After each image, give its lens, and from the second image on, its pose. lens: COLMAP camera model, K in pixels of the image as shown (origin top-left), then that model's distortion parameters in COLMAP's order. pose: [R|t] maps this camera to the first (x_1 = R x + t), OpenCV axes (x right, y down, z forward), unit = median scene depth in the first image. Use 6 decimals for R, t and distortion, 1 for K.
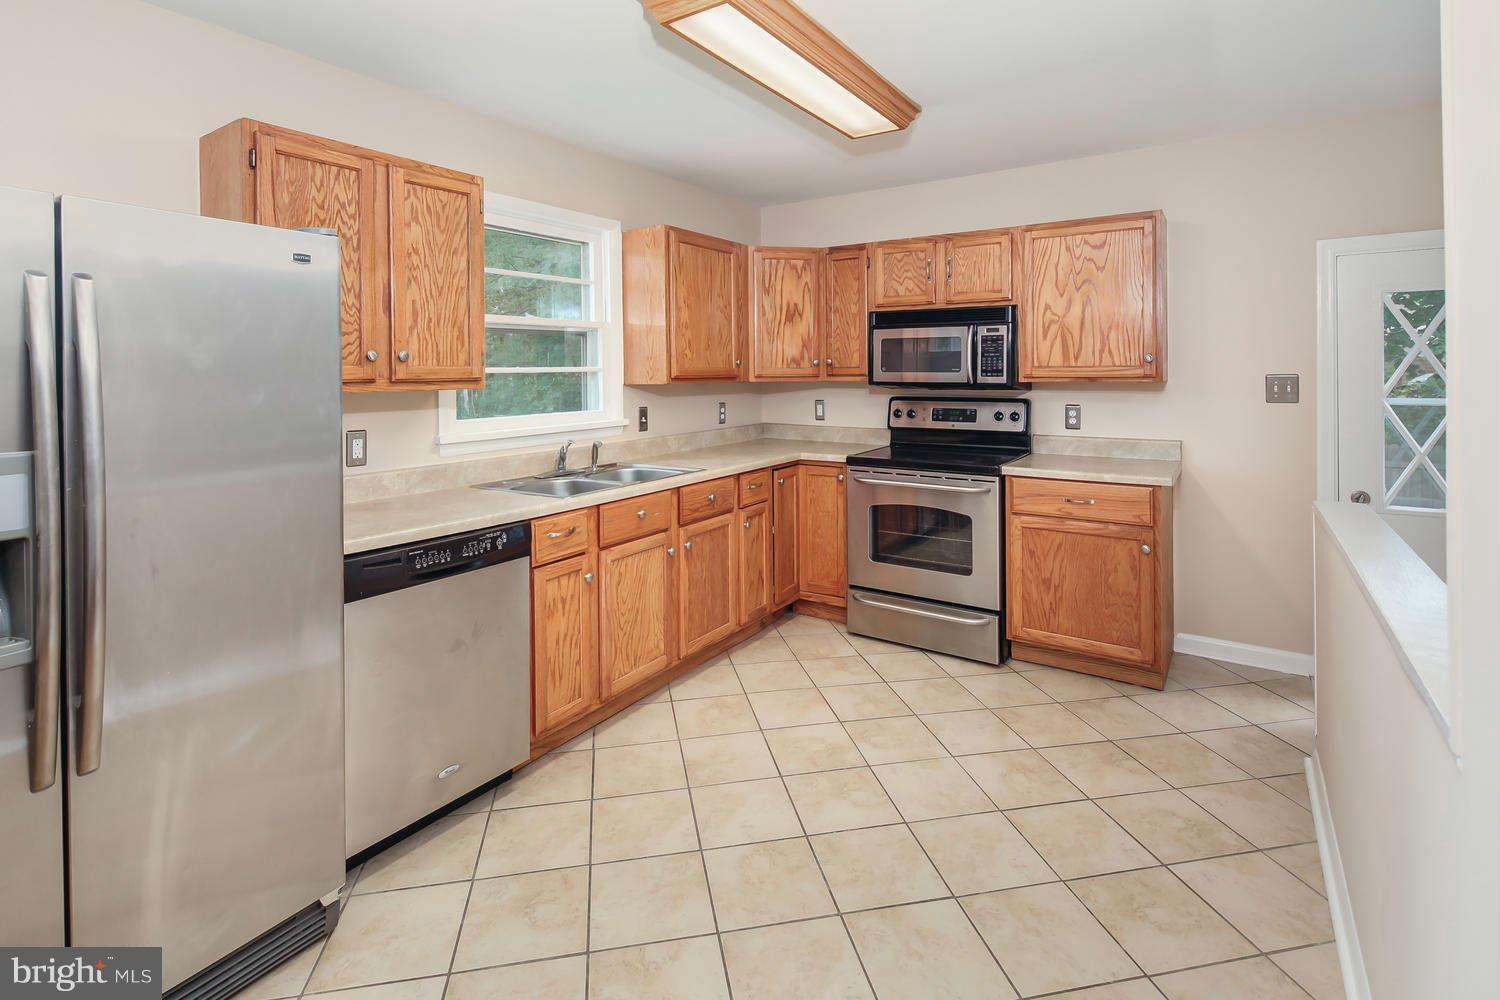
lens RADIAL K [[716.9, 0, 742.2], [0, 716.9, 374.7], [0, 0, 1]] dist [0.000955, -0.000173]
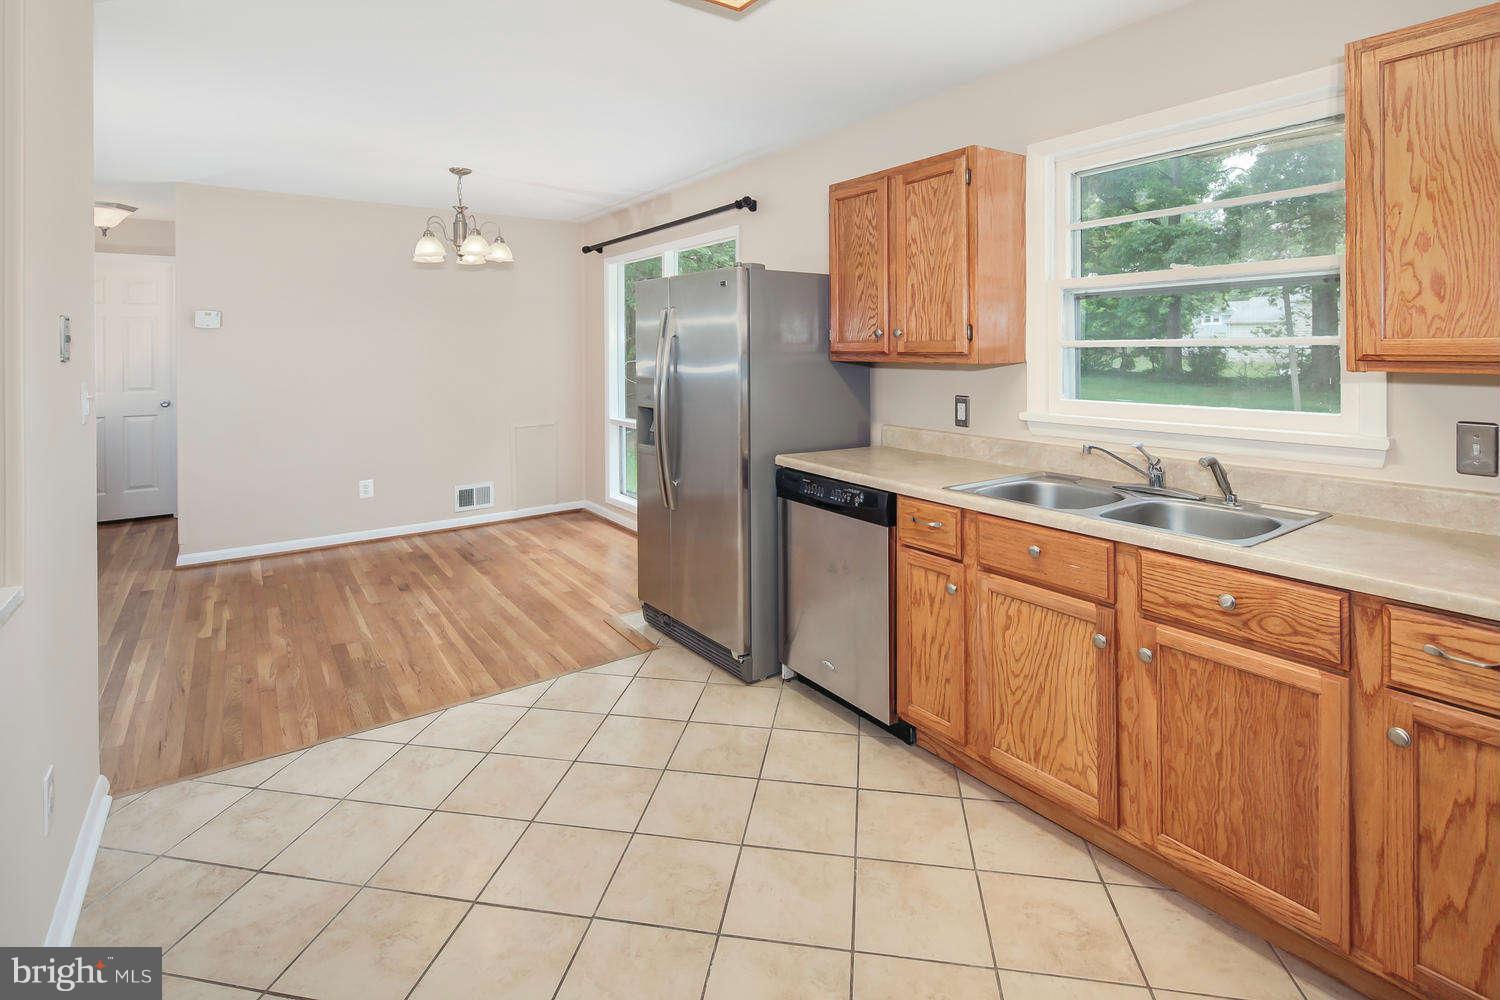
lens RADIAL K [[728.8, 0, 749.0], [0, 728.8, 343.2], [0, 0, 1]] dist [0.002906, 0.000043]
pose [[-0.348221, 0.009461, -0.937365, 0.507000], [0.007650, 0.999944, 0.007251, -0.013255], [0.937381, -0.004646, -0.348274, 0.802676]]
